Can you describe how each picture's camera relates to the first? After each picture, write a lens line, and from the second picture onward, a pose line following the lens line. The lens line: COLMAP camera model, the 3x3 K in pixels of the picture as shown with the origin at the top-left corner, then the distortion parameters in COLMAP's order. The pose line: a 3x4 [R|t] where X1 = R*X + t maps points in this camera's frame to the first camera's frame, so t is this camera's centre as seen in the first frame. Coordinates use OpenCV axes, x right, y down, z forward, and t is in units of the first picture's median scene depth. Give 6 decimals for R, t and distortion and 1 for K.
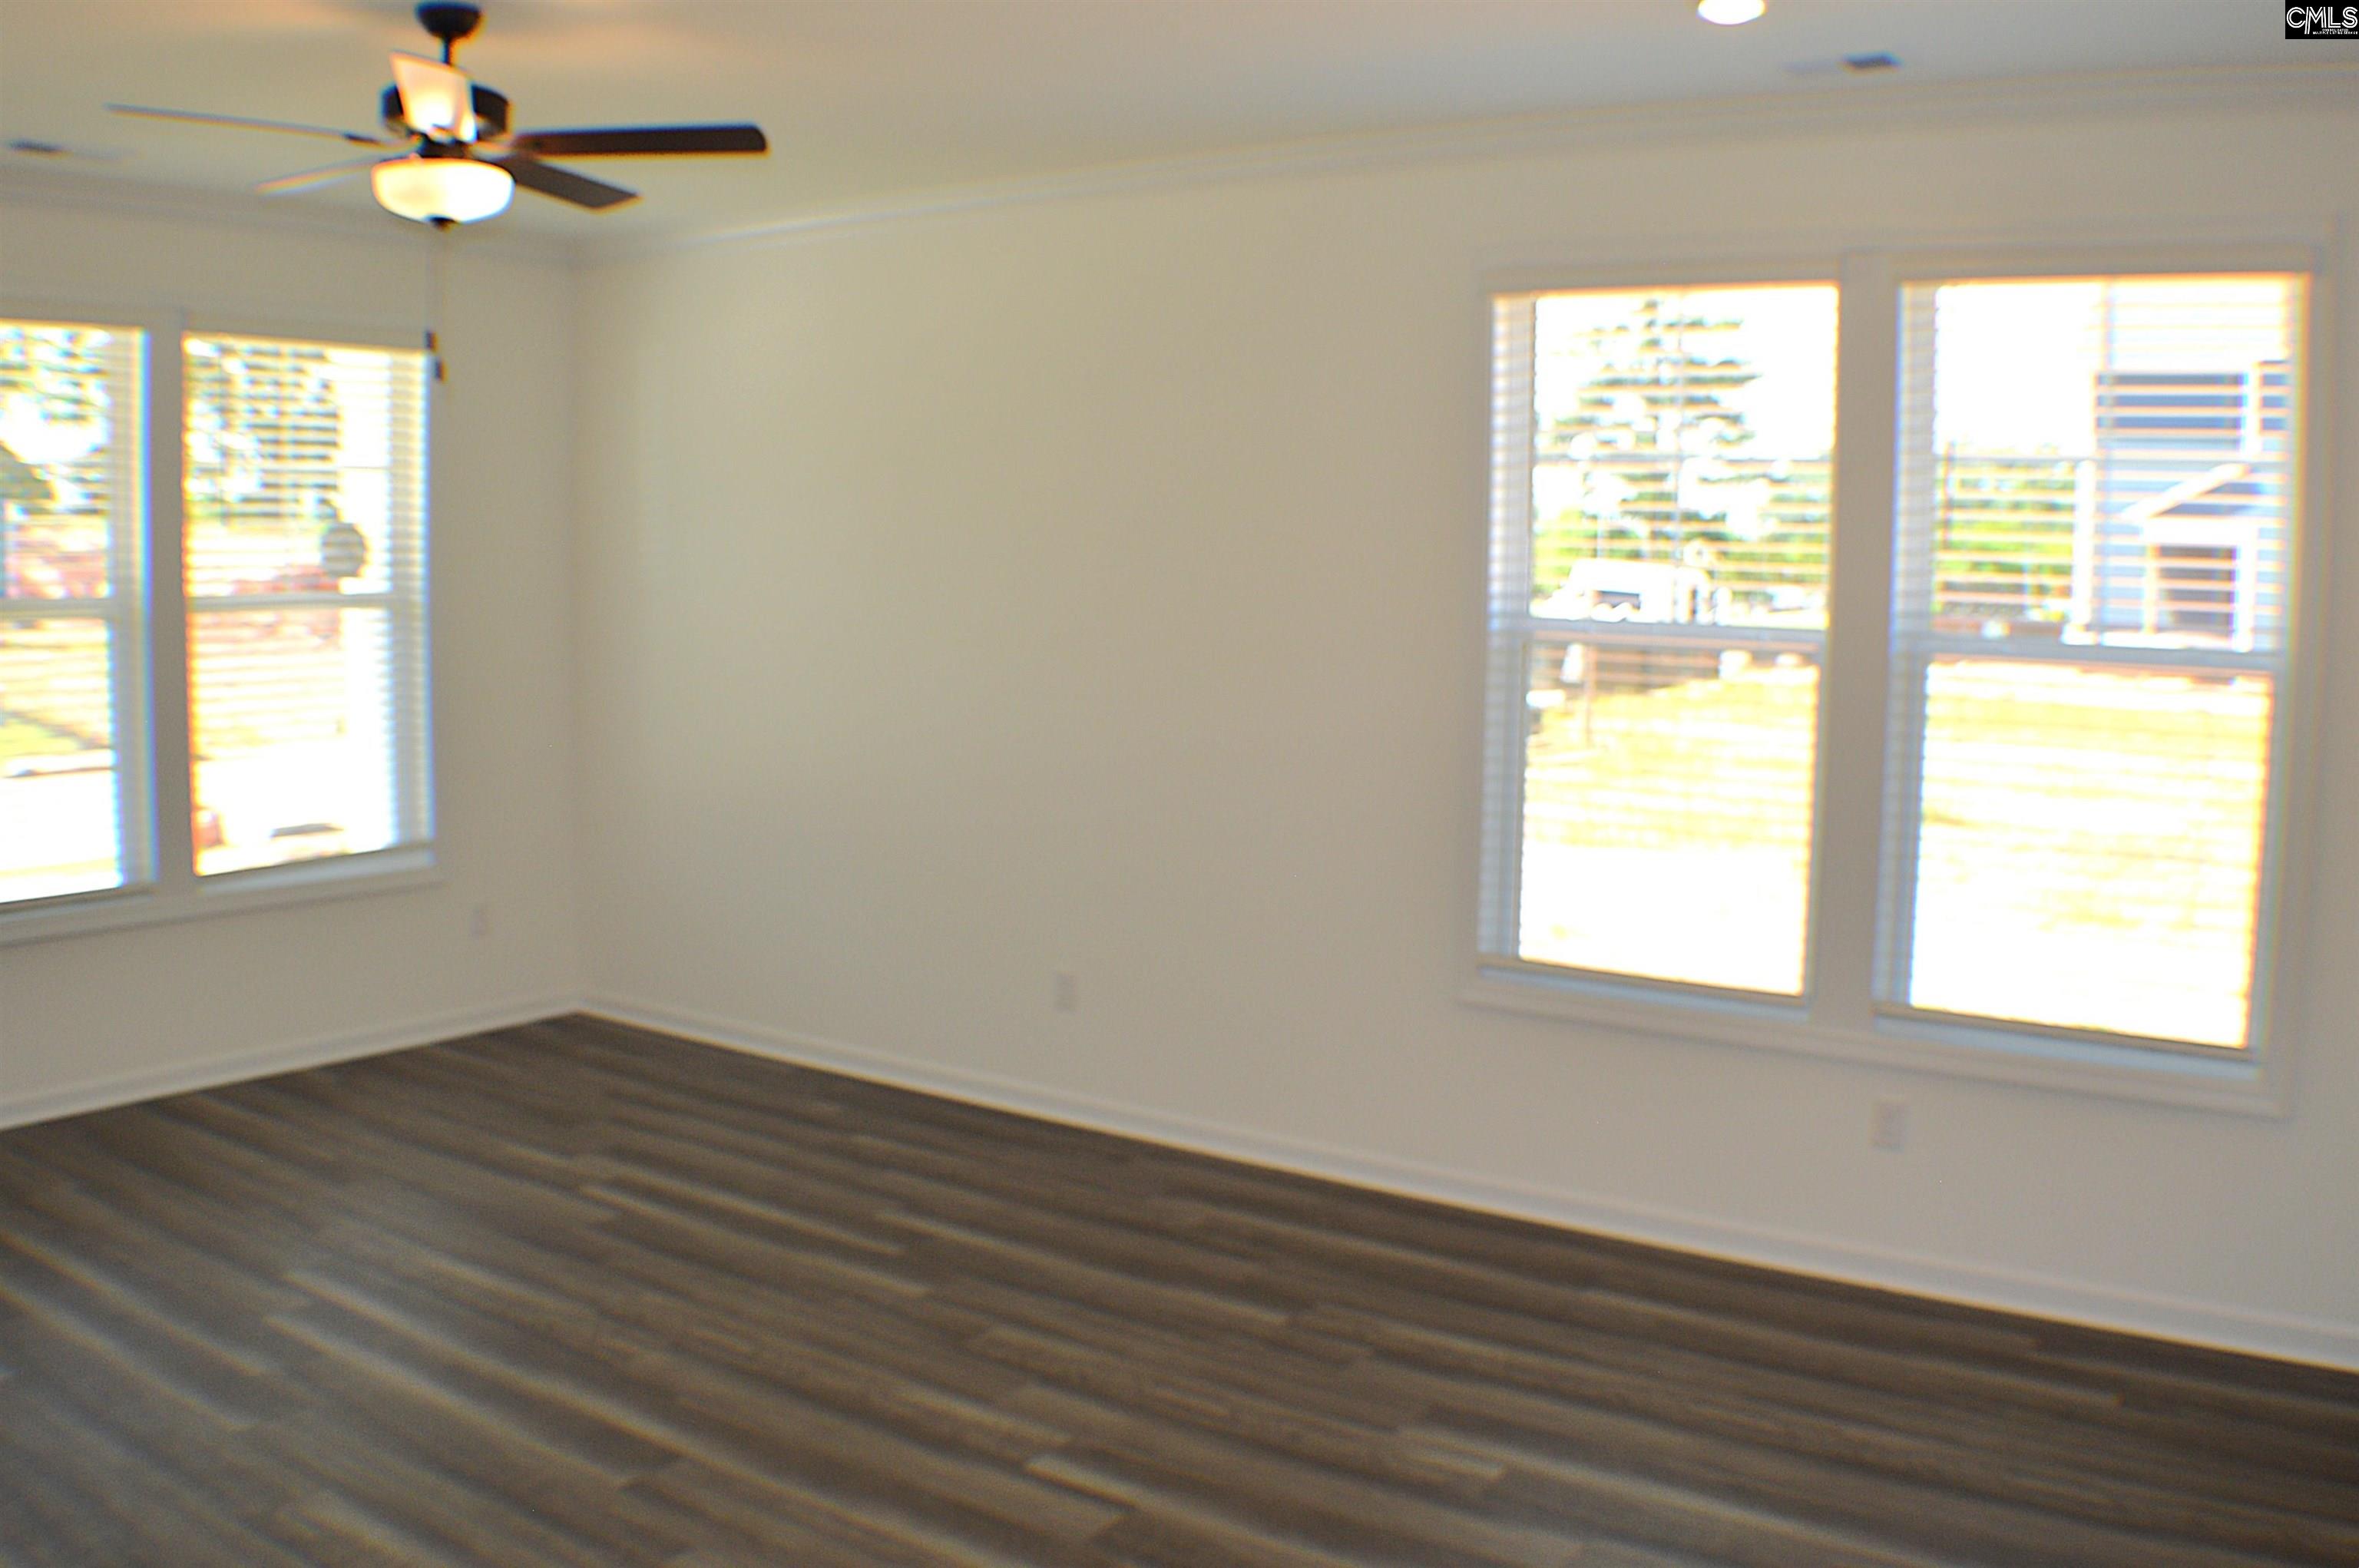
lens RADIAL K [[2046.6, 0, 1175.8], [0, 2046.6, 771.0], [0, 0, 1]] dist [-0.212645, 0.068480]
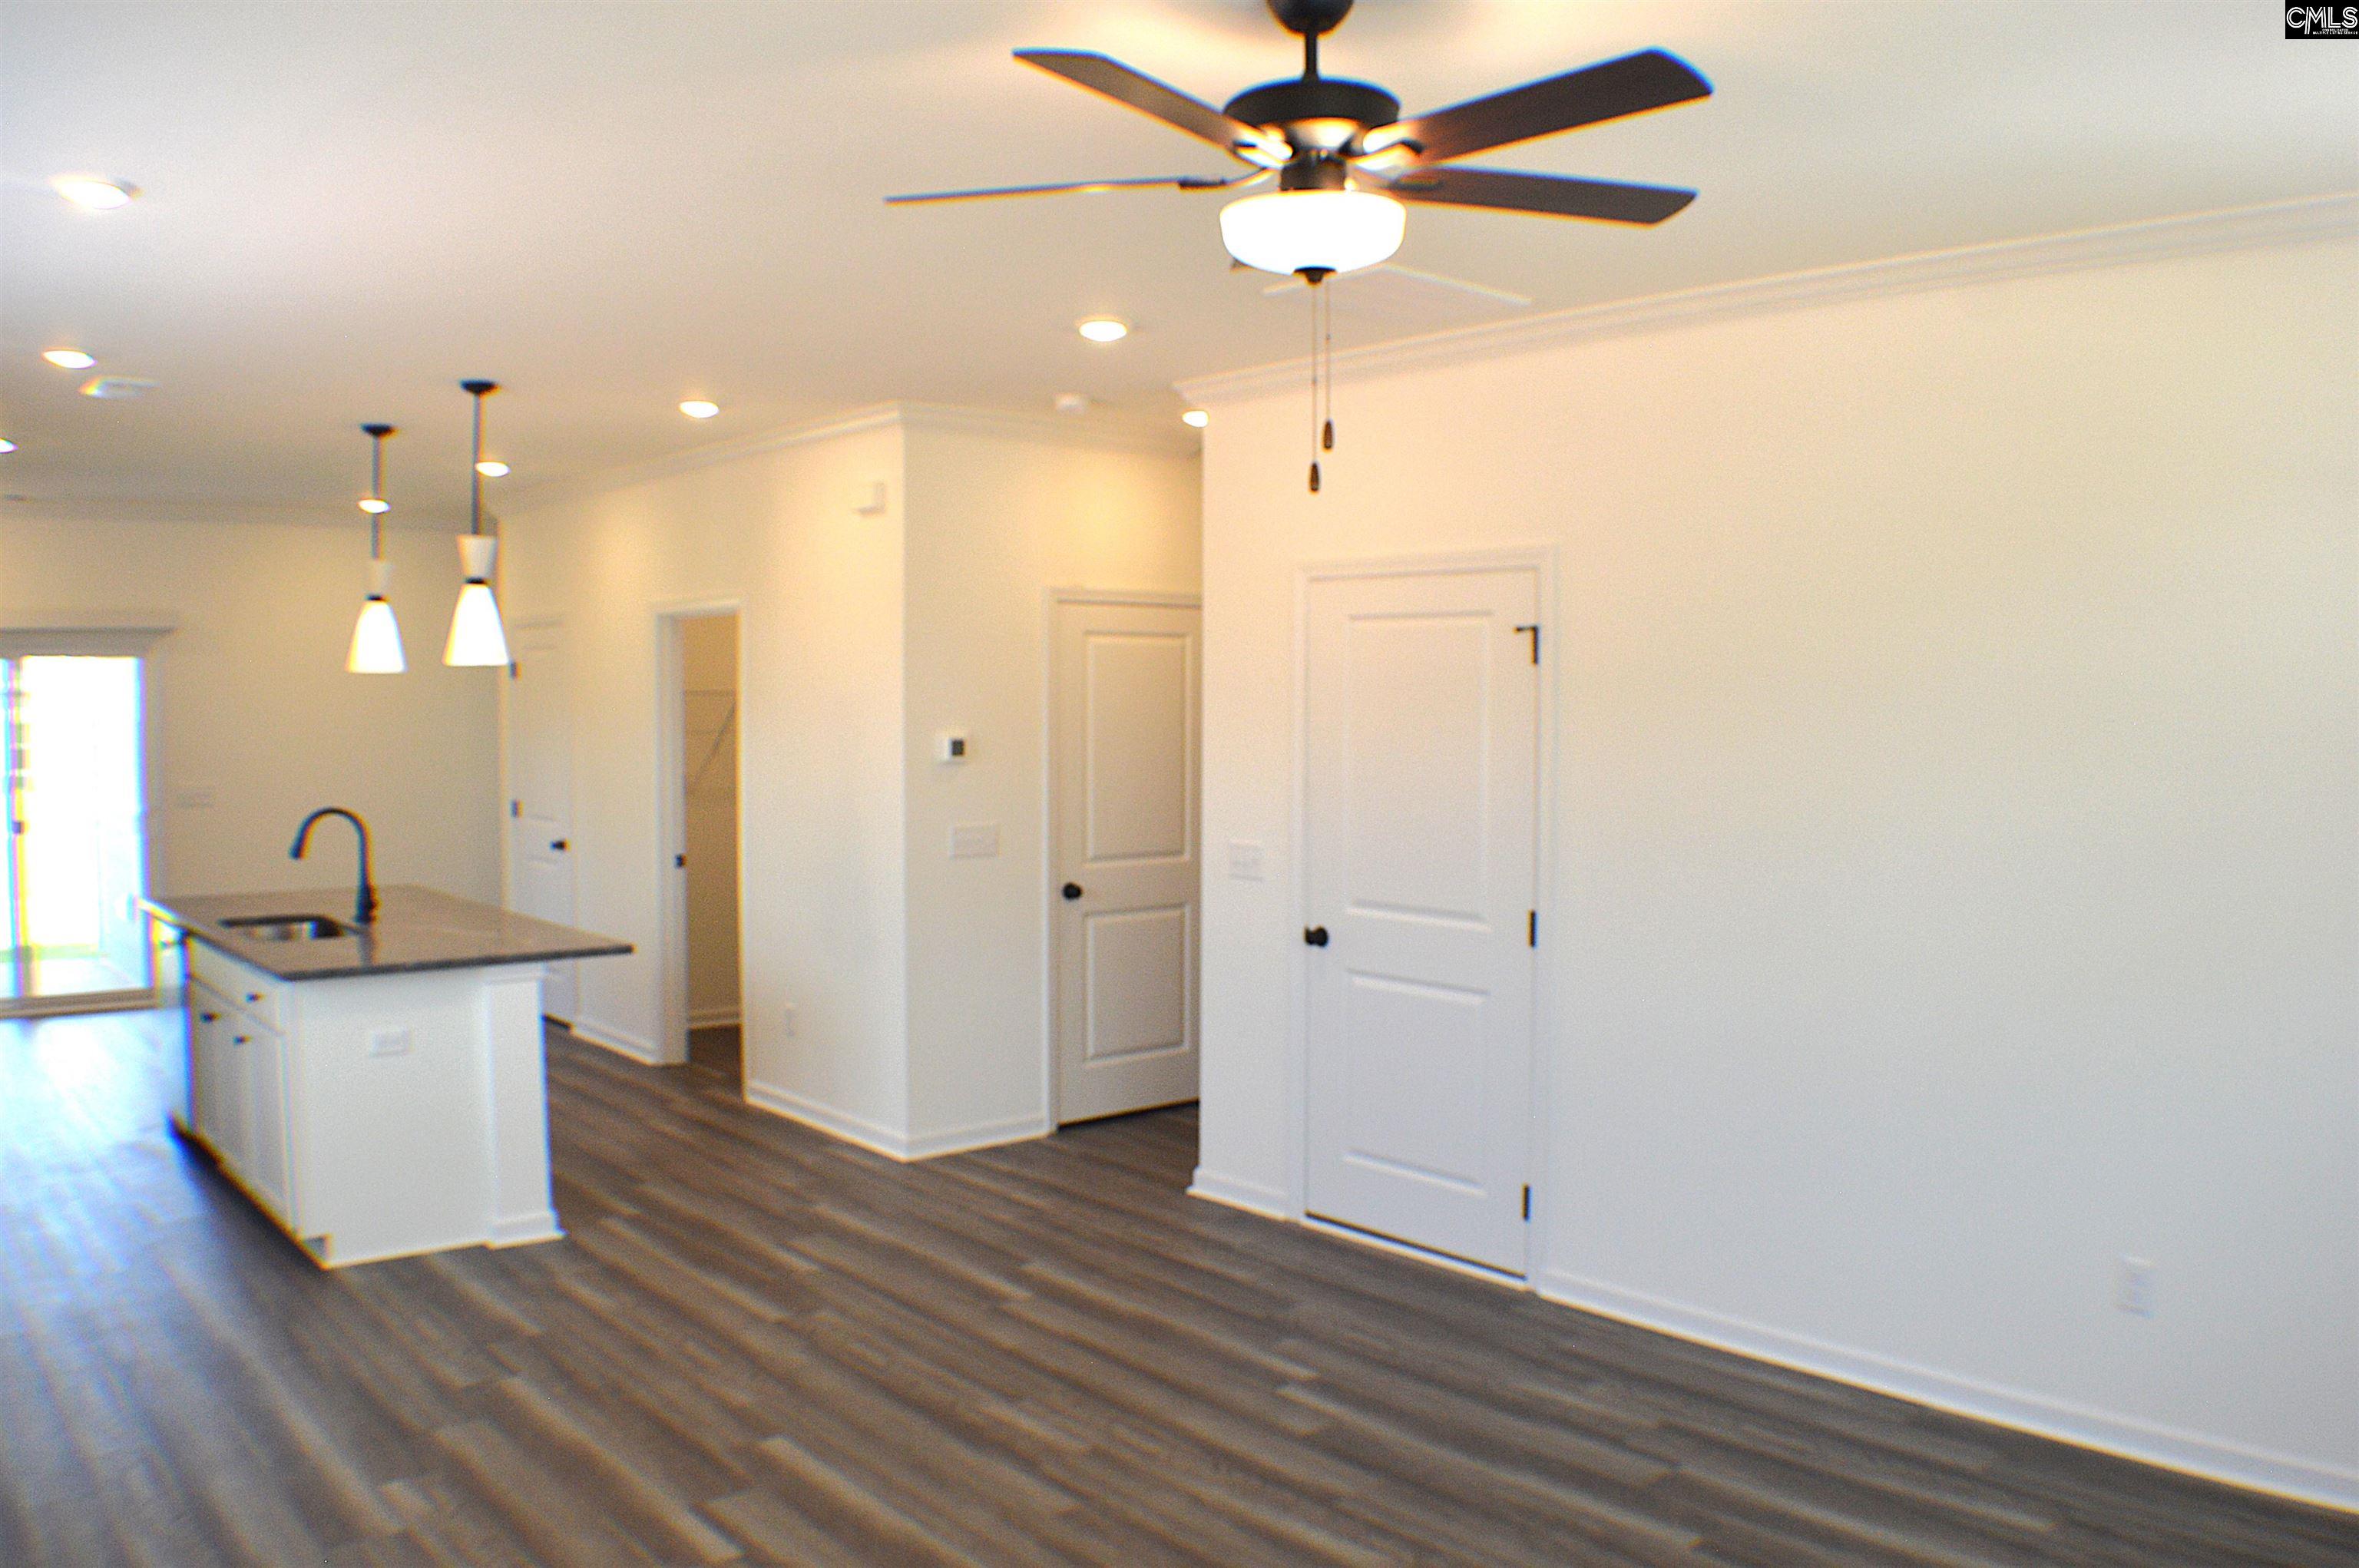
lens RADIAL K [[1851.9, 0, 1179.5], [0, 1851.9, 784.0], [0, 0, 1]] dist [-0.211265, 0.053887]
pose [[-0.967959, -0.028152, 0.249525, -0.439126], [0.010385, 0.988358, 0.151794, -0.170807], [-0.250894, 0.149521, -0.956397, 1.477142]]
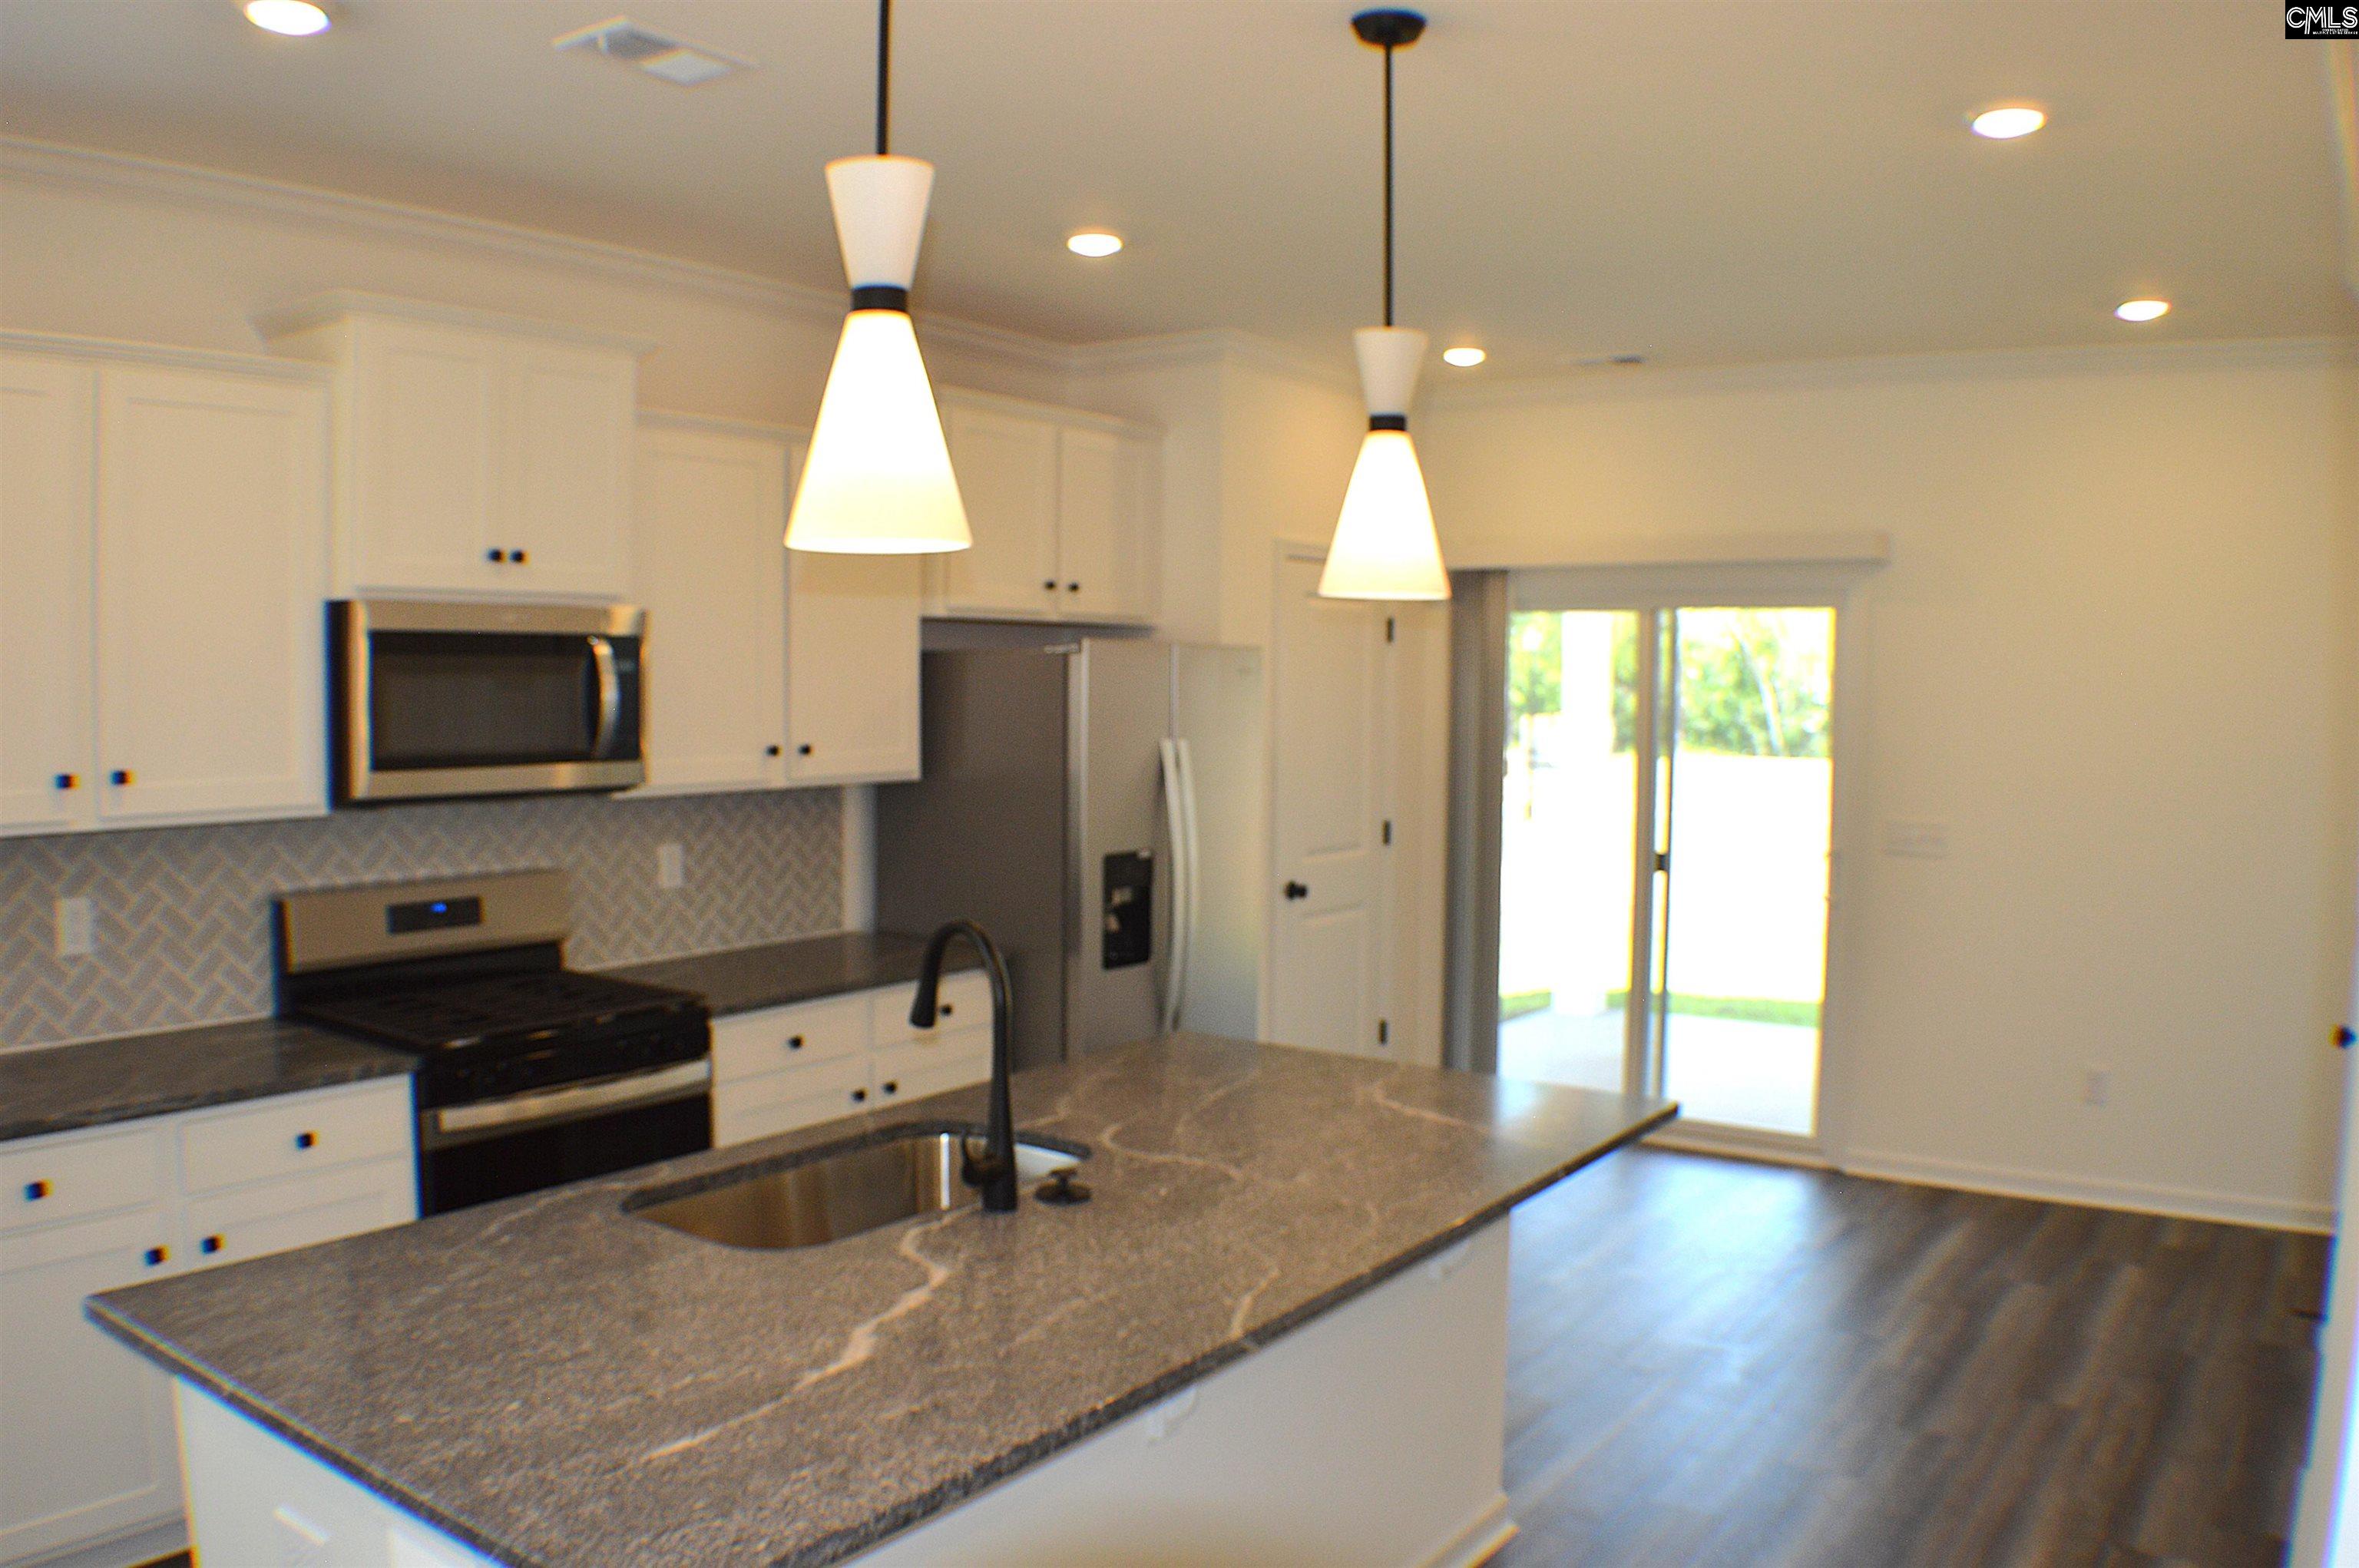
lens RADIAL K [[1851.9, 0, 1179.5], [0, 1851.9, 784.0], [0, 0, 1]] dist [-0.211265, 0.053887]
pose [[0.005418, -0.074714, 0.997190, -0.048640], [0.094797, 0.992752, 0.073866, -0.030472], [-0.995482, 0.094130, 0.012461, 0.238705]]
